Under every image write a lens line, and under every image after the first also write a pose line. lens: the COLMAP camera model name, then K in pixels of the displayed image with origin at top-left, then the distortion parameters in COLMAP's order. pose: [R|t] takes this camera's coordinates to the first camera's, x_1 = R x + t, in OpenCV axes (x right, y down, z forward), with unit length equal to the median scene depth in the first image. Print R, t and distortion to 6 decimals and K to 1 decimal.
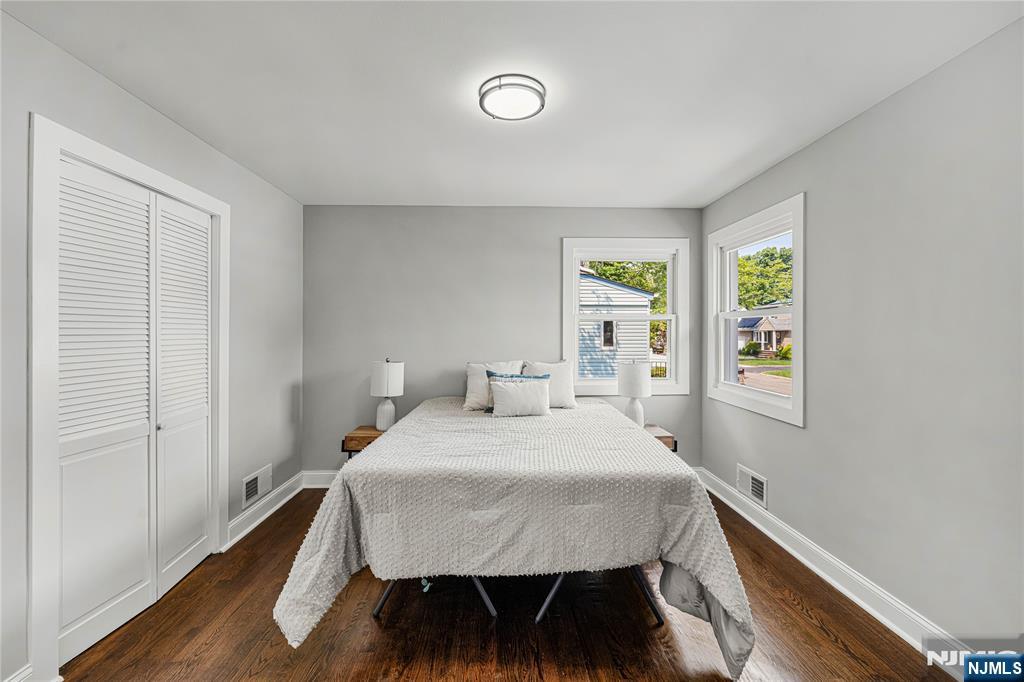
lens RADIAL K [[428.4, 0, 508.7], [0, 428.4, 332.4], [0, 0, 1]] dist [0.000112, -0.000074]
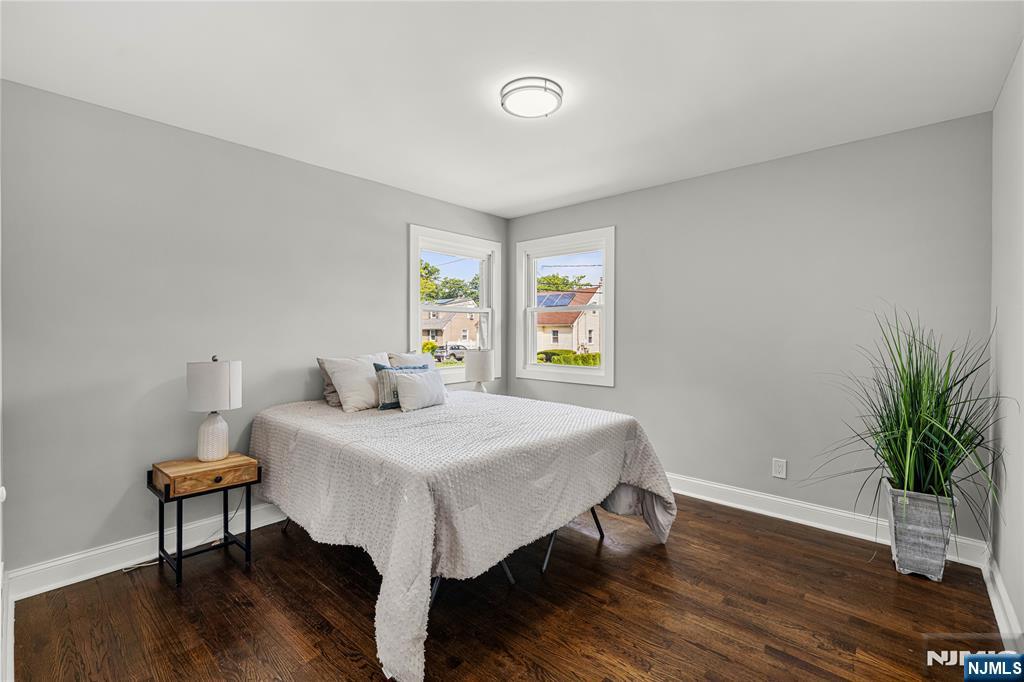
lens RADIAL K [[457.2, 0, 512.0], [0, 457.2, 341.0], [0, 0, 1]] dist [0.000909, 0.000008]
pose [[0.673042, -0.018150, 0.739381, -0.537822], [0.005825, 0.999798, 0.019241, 0.025718], [-0.739581, -0.008643, 0.673012, 0.154828]]
